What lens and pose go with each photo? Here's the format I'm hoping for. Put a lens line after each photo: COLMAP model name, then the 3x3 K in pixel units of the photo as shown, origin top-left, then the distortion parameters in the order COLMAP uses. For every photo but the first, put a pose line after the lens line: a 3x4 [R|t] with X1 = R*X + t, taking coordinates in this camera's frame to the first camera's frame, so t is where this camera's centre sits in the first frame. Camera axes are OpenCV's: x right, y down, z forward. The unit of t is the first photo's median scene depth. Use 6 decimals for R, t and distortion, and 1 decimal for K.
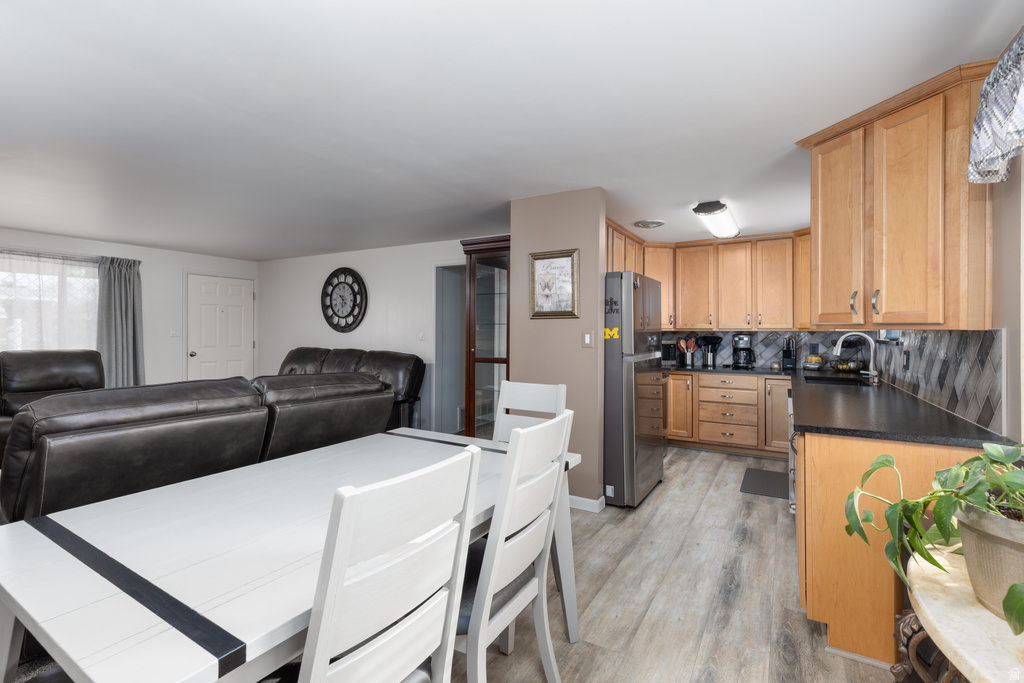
lens RADIAL K [[464.7, 0, 507.5], [0, 464.7, 328.4], [0, 0, 1]] dist [0.002011, 0.000007]
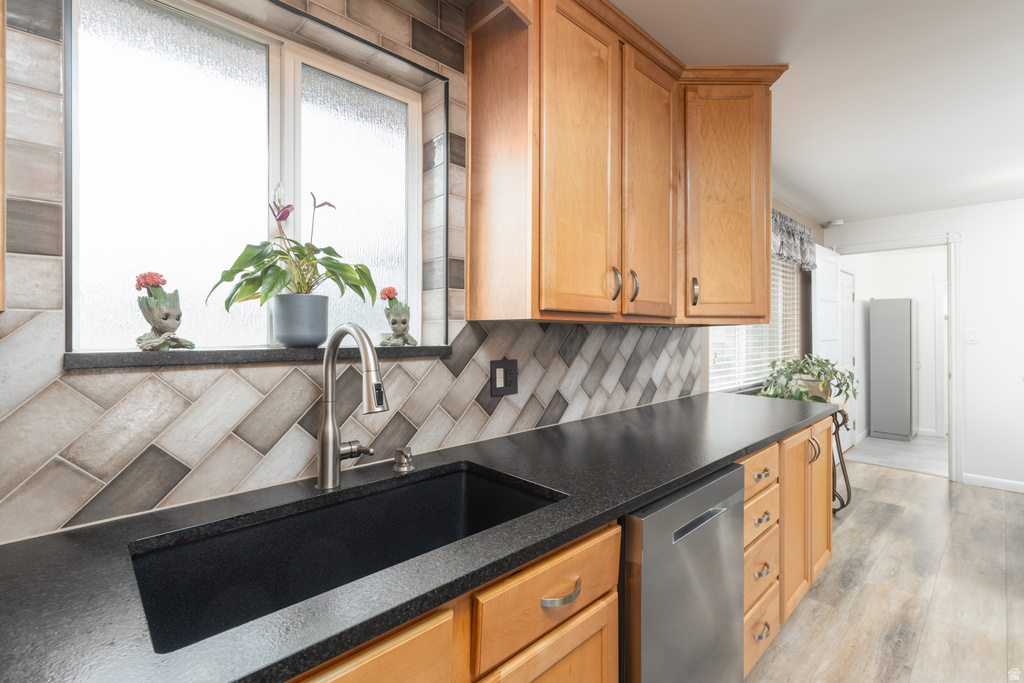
lens RADIAL K [[464.7, 0, 507.5], [0, 464.7, 328.4], [0, 0, 1]] dist [0.002011, 0.000007]
pose [[-0.961890, -0.001842, 0.273429, 1.030513], [-0.003799, 0.999971, -0.006629, 0.017420], [-0.273409, -0.007415, -0.961869, 2.220895]]
